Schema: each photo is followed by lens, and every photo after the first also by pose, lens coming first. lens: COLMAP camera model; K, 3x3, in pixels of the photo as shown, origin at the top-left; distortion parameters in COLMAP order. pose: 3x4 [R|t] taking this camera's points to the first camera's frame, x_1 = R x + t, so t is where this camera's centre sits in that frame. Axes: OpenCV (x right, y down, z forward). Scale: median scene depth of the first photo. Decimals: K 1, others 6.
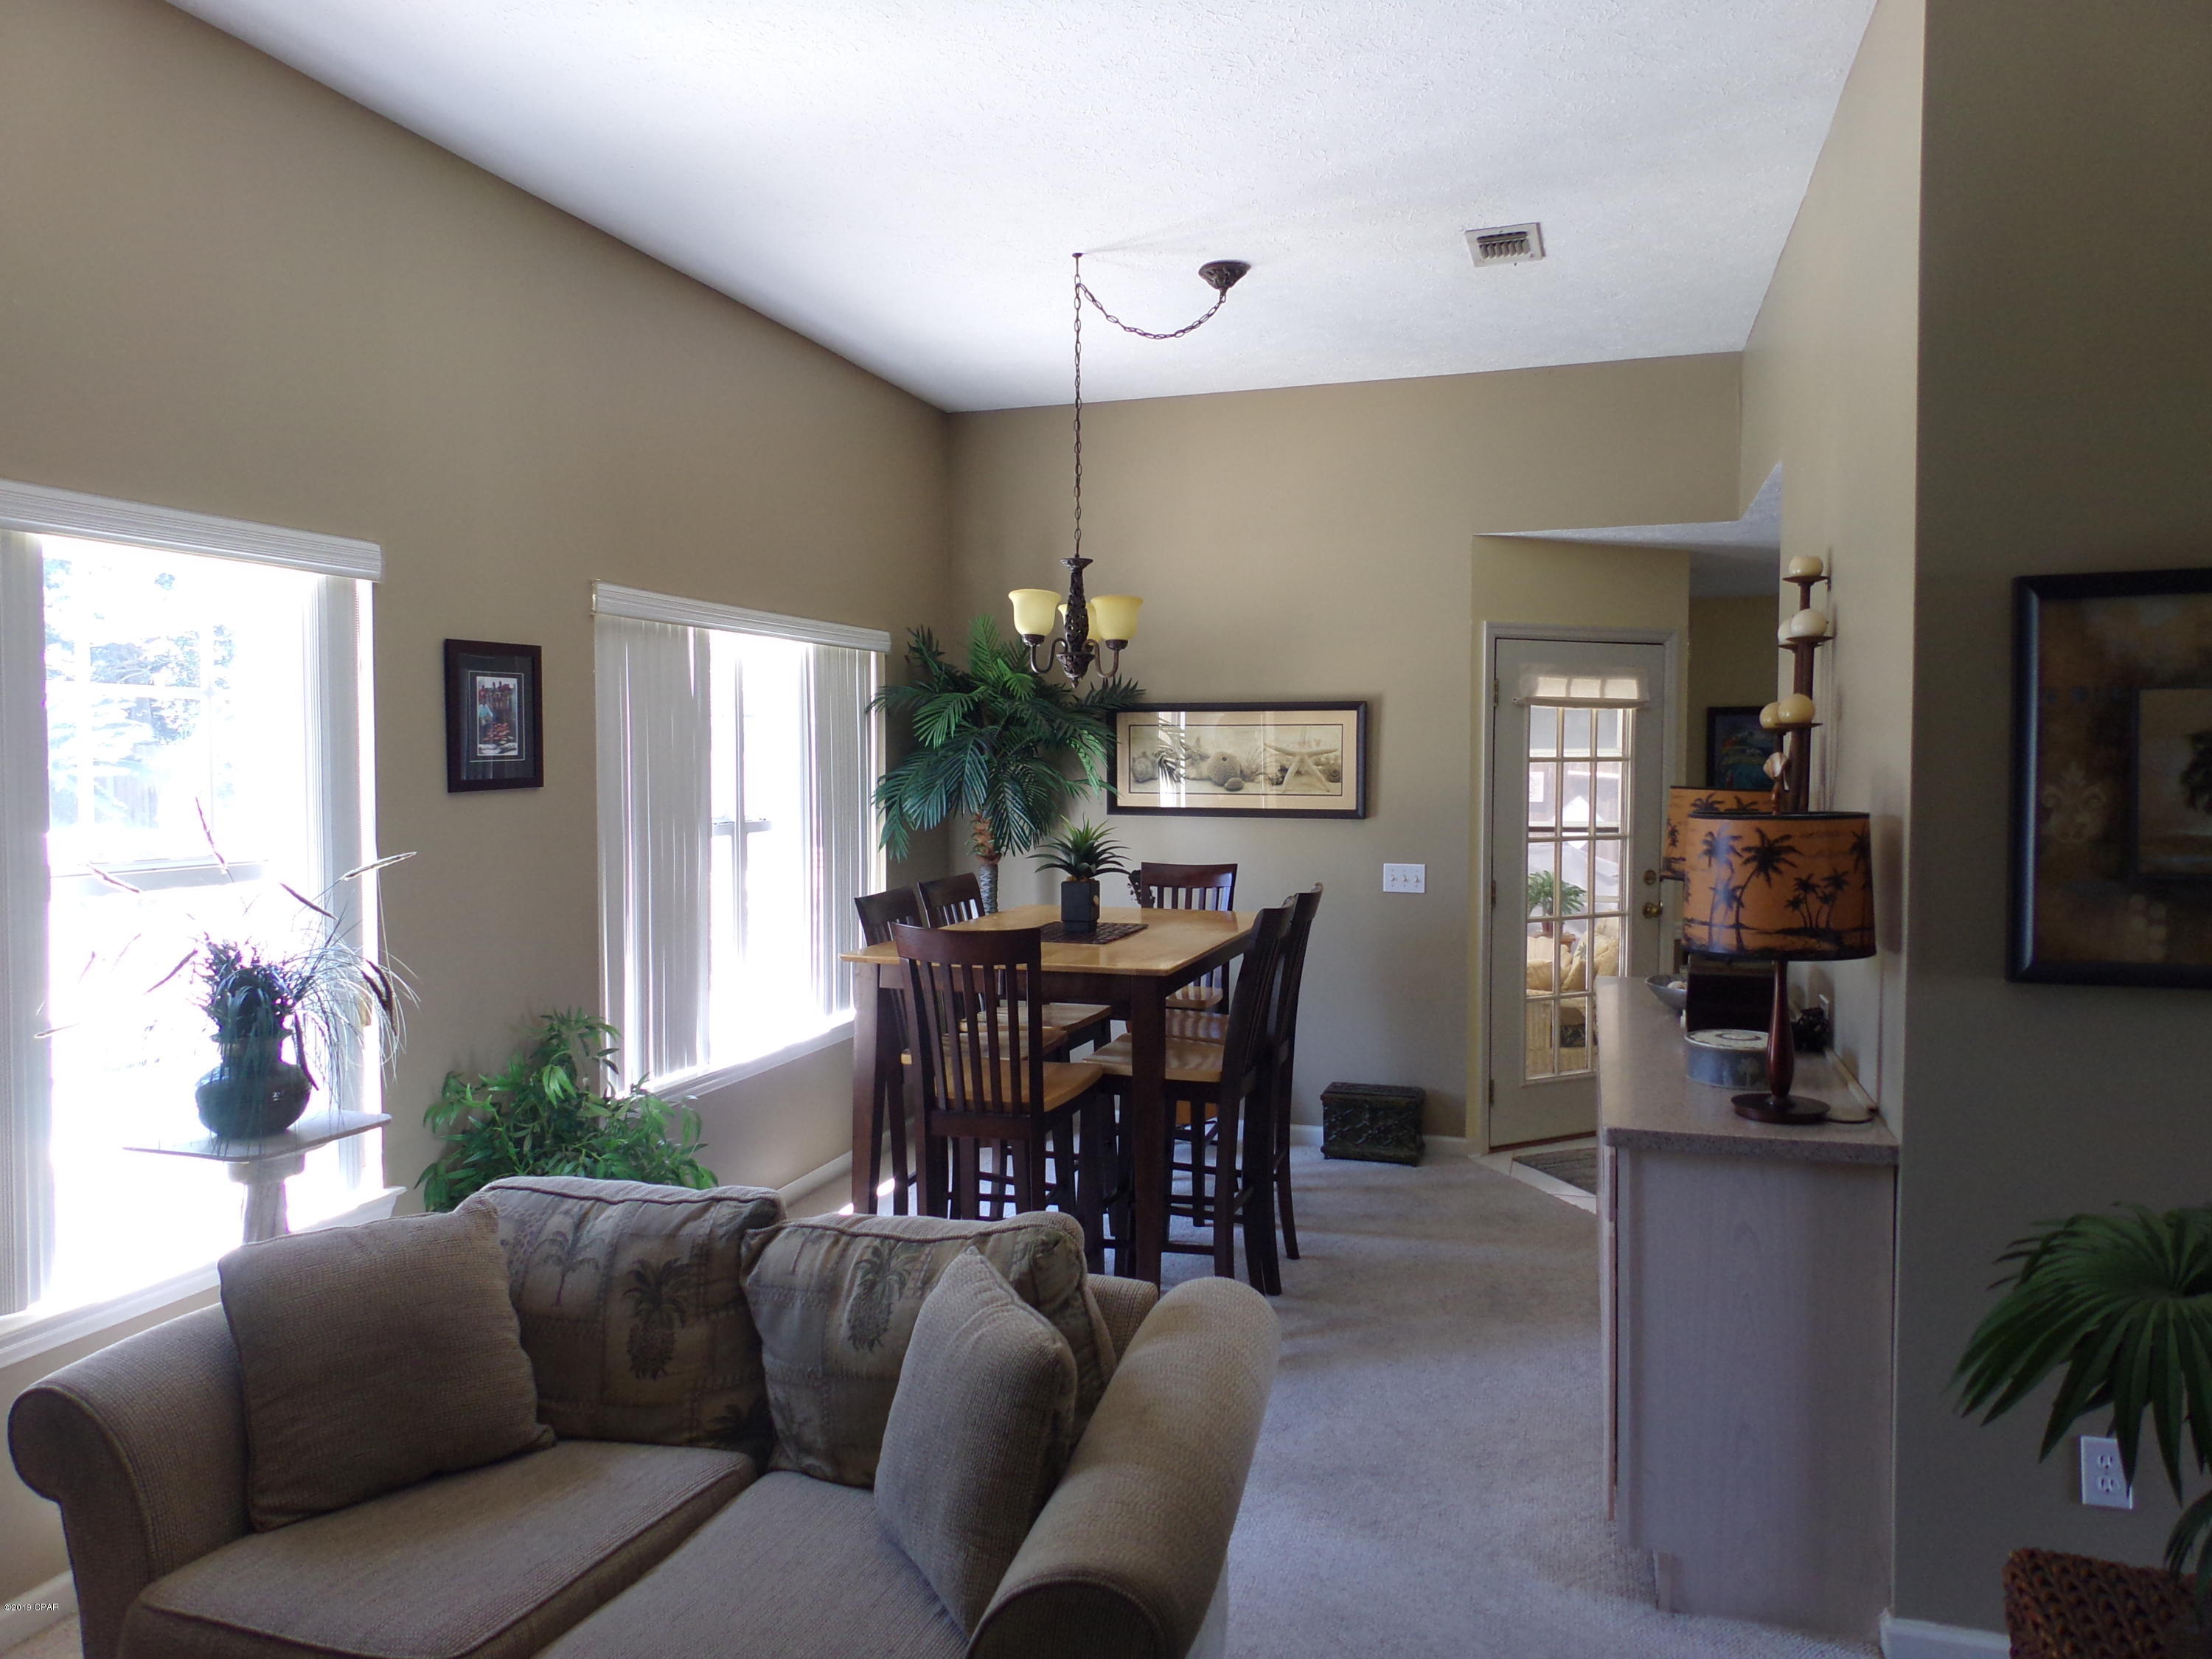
lens RADIAL K [[1524.2, 0, 1107.1], [0, 1524.2, 831.5], [0, 0, 1]] dist [0.013236, -0.027442]
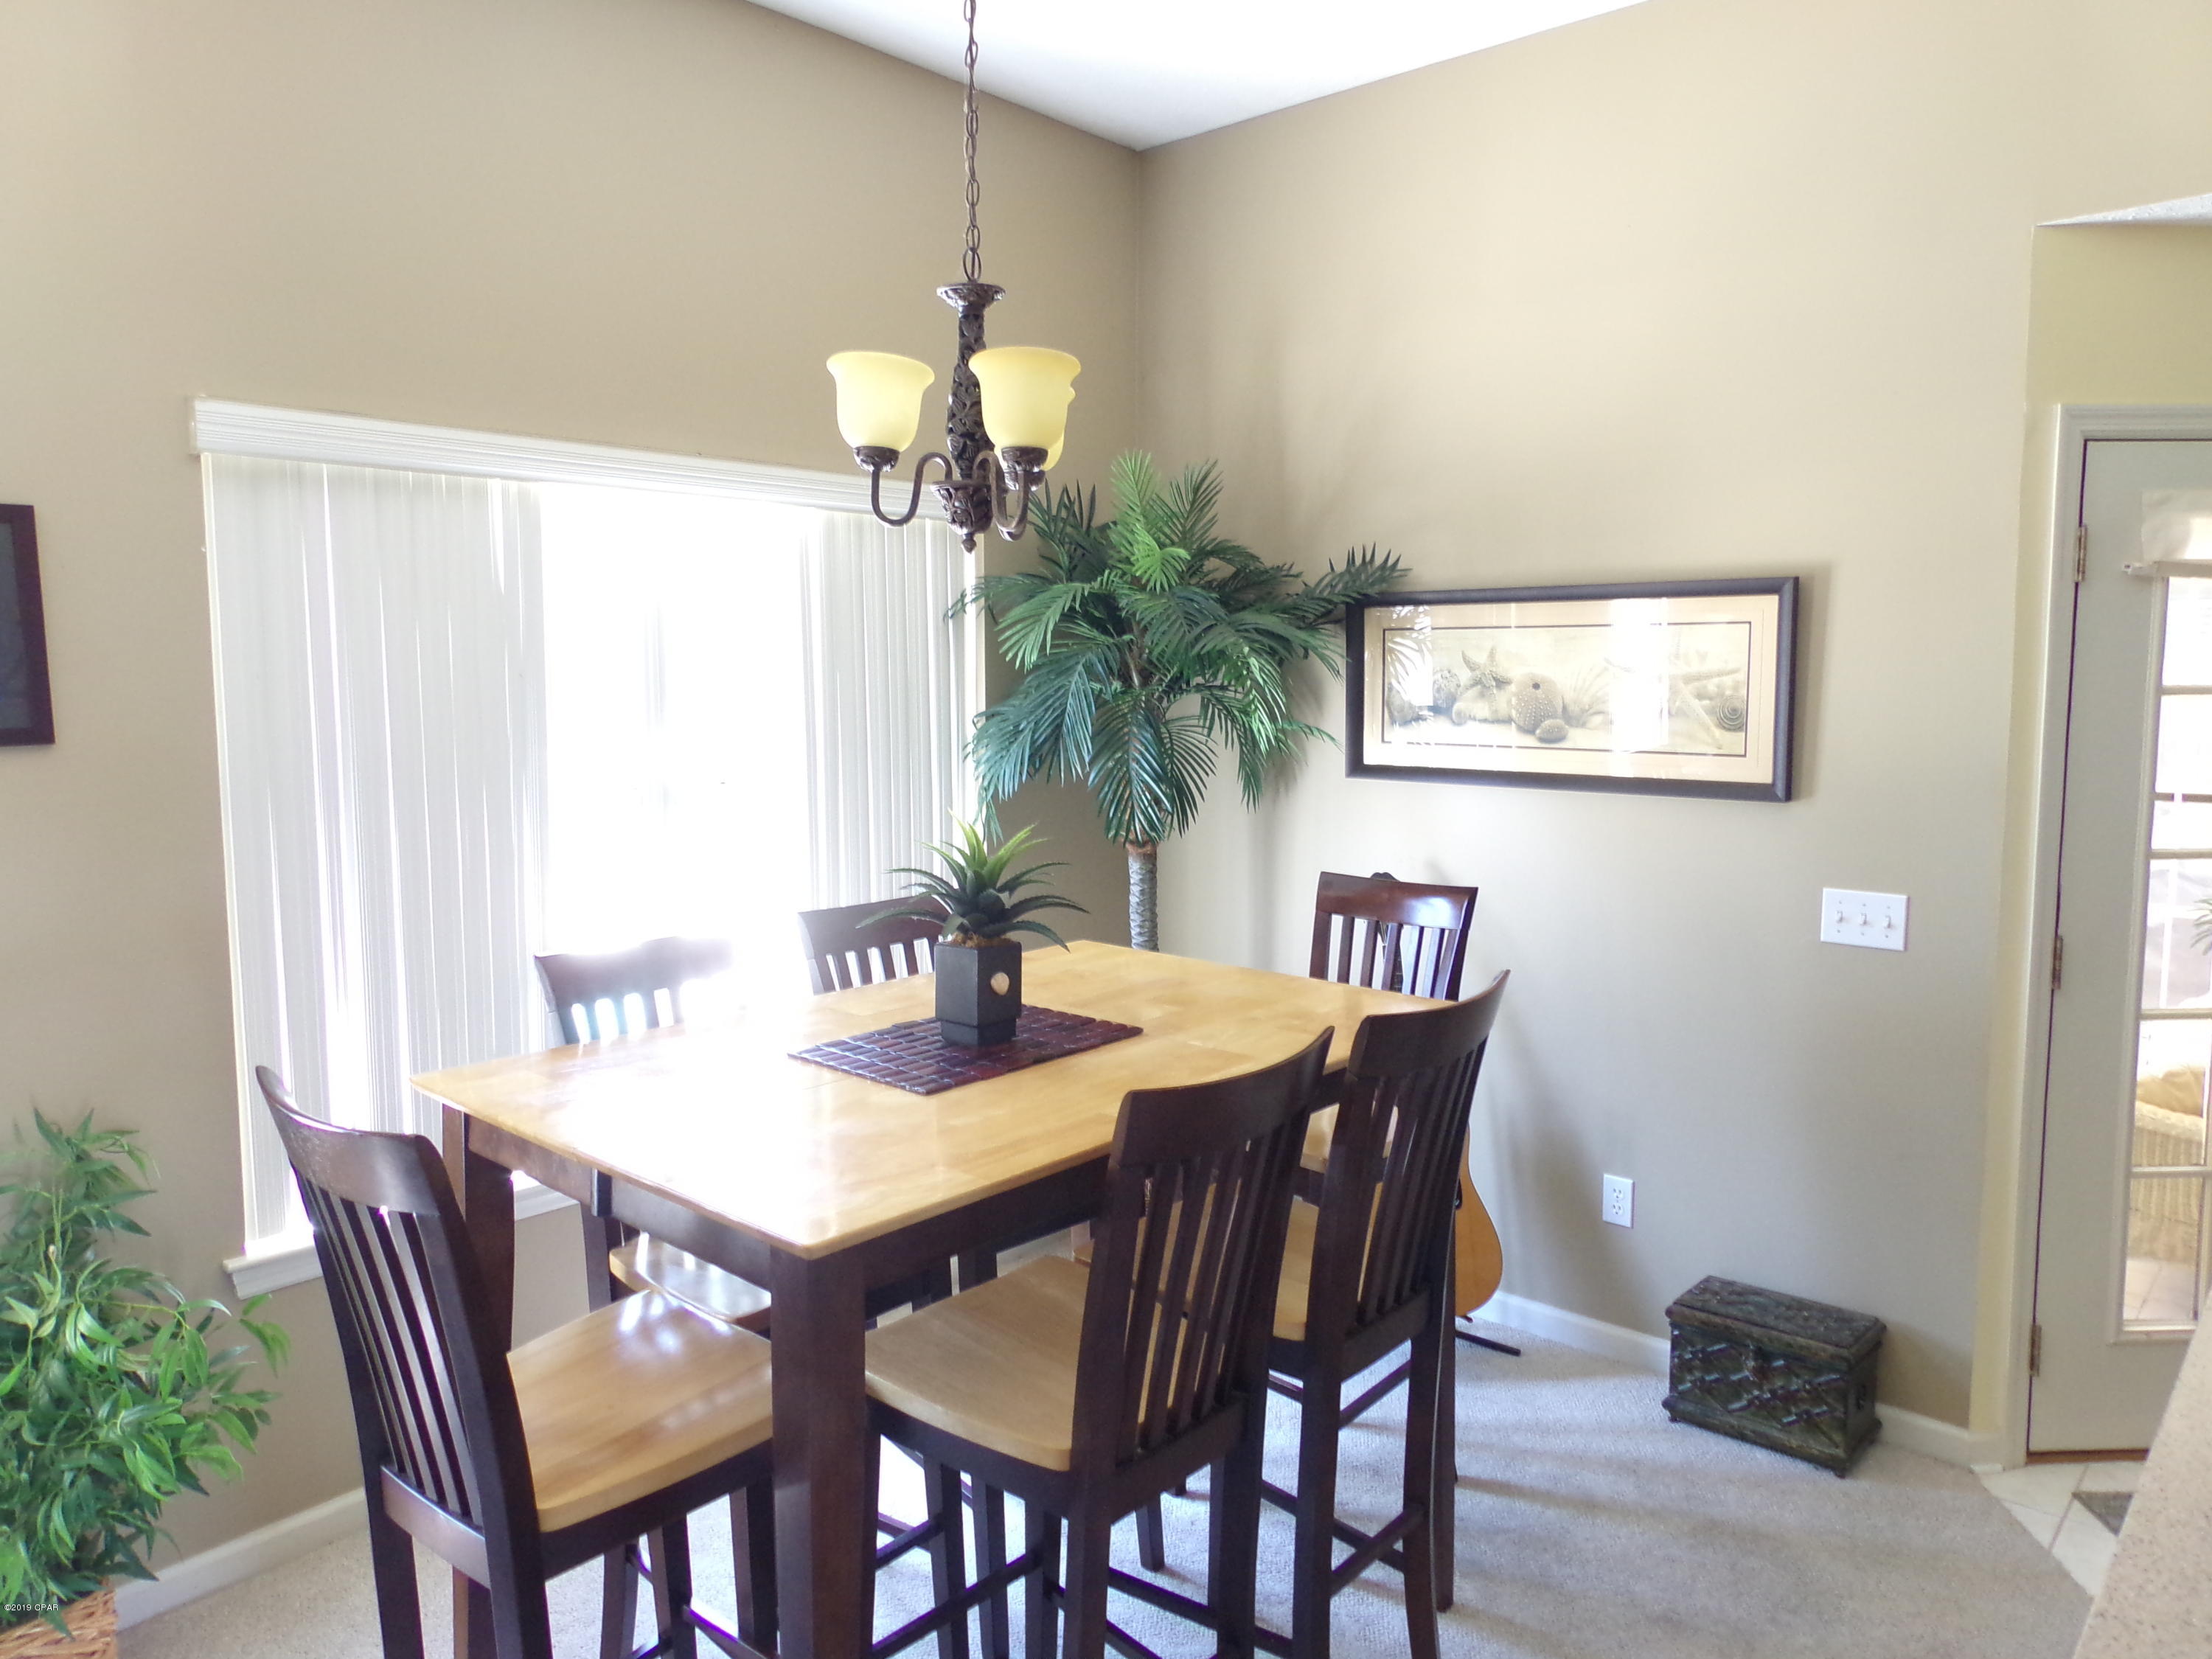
lens RADIAL K [[1524.2, 0, 1102.8], [0, 1524.2, 825.3], [0, 0, 1]] dist [0.013236, -0.027442]
pose [[0.914199, 0.038861, -0.403397, 0.166664], [-0.017009, 0.998194, 0.057613, -0.026572], [0.404908, -0.045809, 0.913209, 0.420142]]
